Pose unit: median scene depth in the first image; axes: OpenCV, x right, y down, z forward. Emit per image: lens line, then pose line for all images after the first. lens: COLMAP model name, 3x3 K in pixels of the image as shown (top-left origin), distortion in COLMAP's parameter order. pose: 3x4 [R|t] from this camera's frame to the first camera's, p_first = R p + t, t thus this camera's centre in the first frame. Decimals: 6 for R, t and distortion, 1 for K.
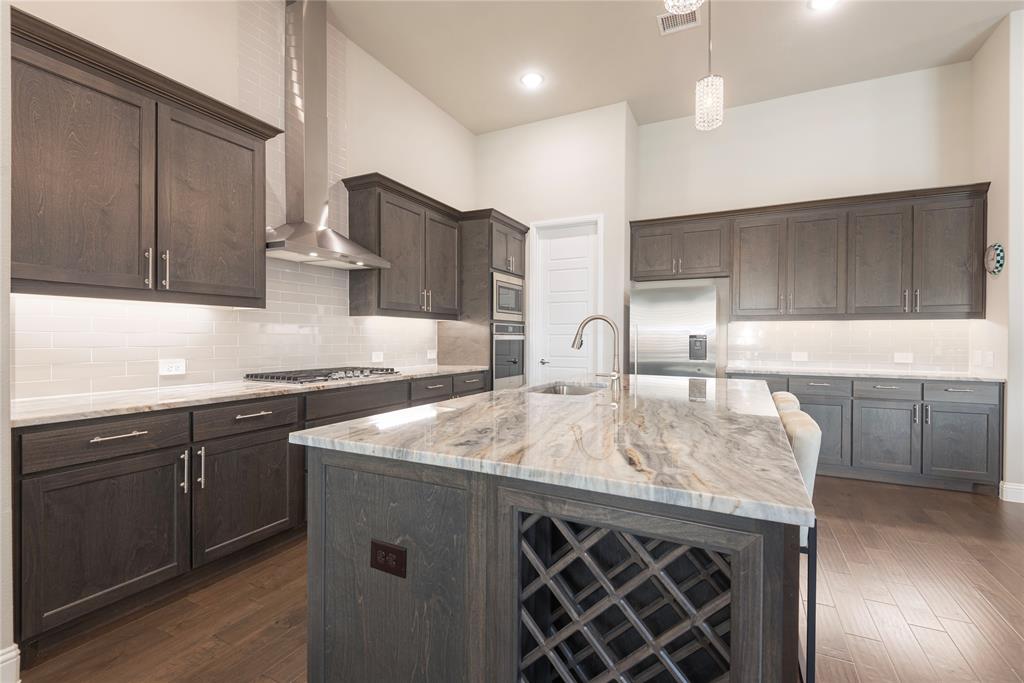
lens RADIAL K [[460.6, 0, 510.7], [0, 460.6, 340.8], [0, 0, 1]] dist [0.032412, -0.023782]
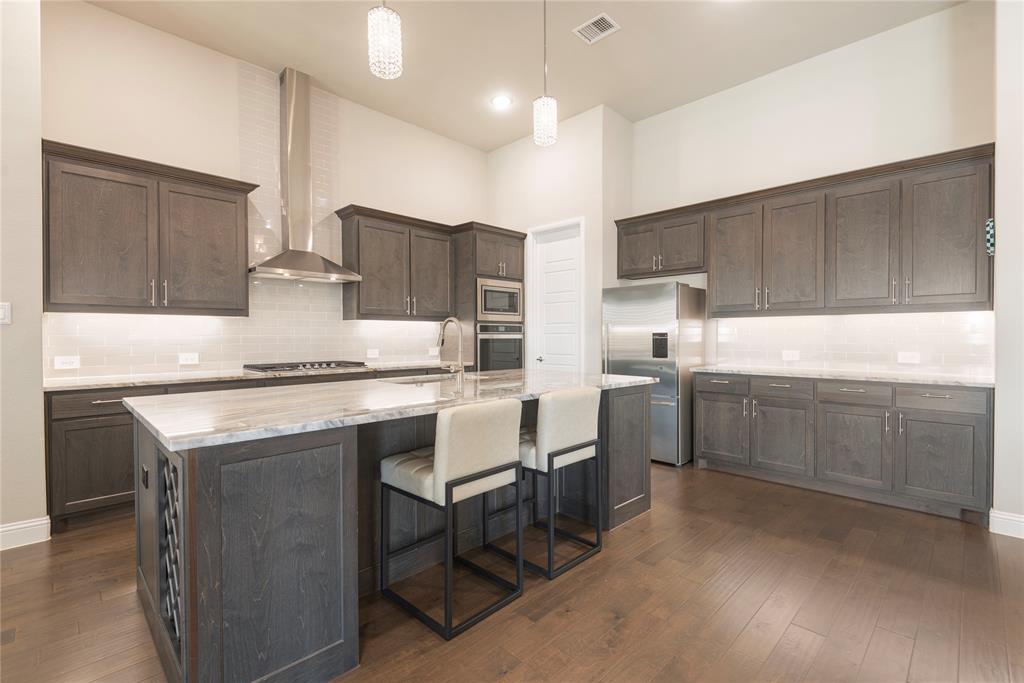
lens RADIAL K [[460.6, 0, 510.7], [0, 460.6, 340.8], [0, 0, 1]] dist [0.032412, -0.023782]
pose [[0.949235, -0.003182, -0.314551, 0.460167], [0.004131, 0.999989, 0.002349, 0.000858], [0.314540, -0.003529, 0.949238, -0.040451]]
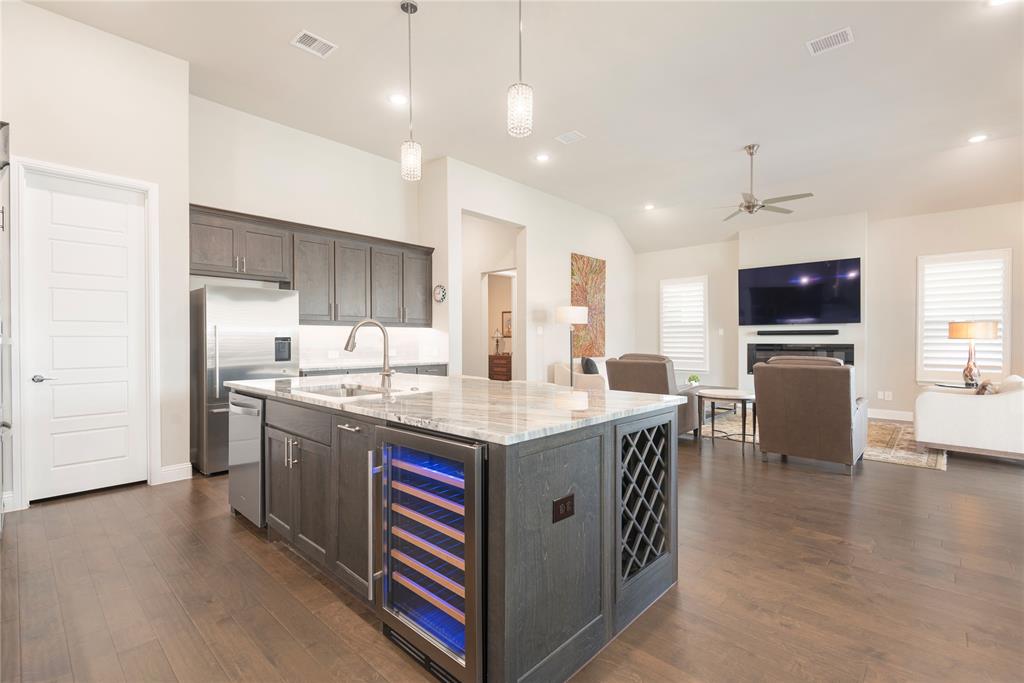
lens RADIAL K [[460.6, 0, 510.7], [0, 460.6, 340.8], [0, 0, 1]] dist [0.032412, -0.023782]
pose [[0.278315, -0.006788, 0.960466, -0.499974], [0.010147, 0.999940, 0.004127, -0.004134], [-0.960436, 0.008598, 0.278367, 0.247552]]
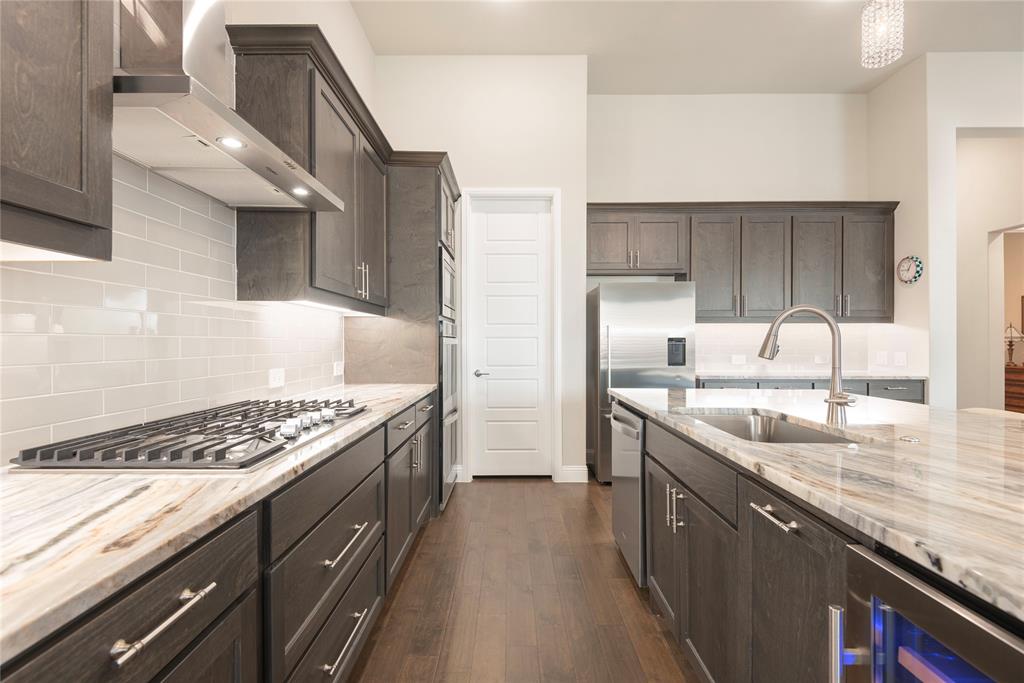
lens RADIAL K [[460.6, 0, 510.7], [0, 460.6, 340.8], [0, 0, 1]] dist [0.032412, -0.023782]
pose [[0.892764, -0.003333, 0.450513, -0.303020], [0.007024, 0.999954, -0.006520, -0.003681], [-0.450470, 0.008985, 0.892746, 0.398990]]
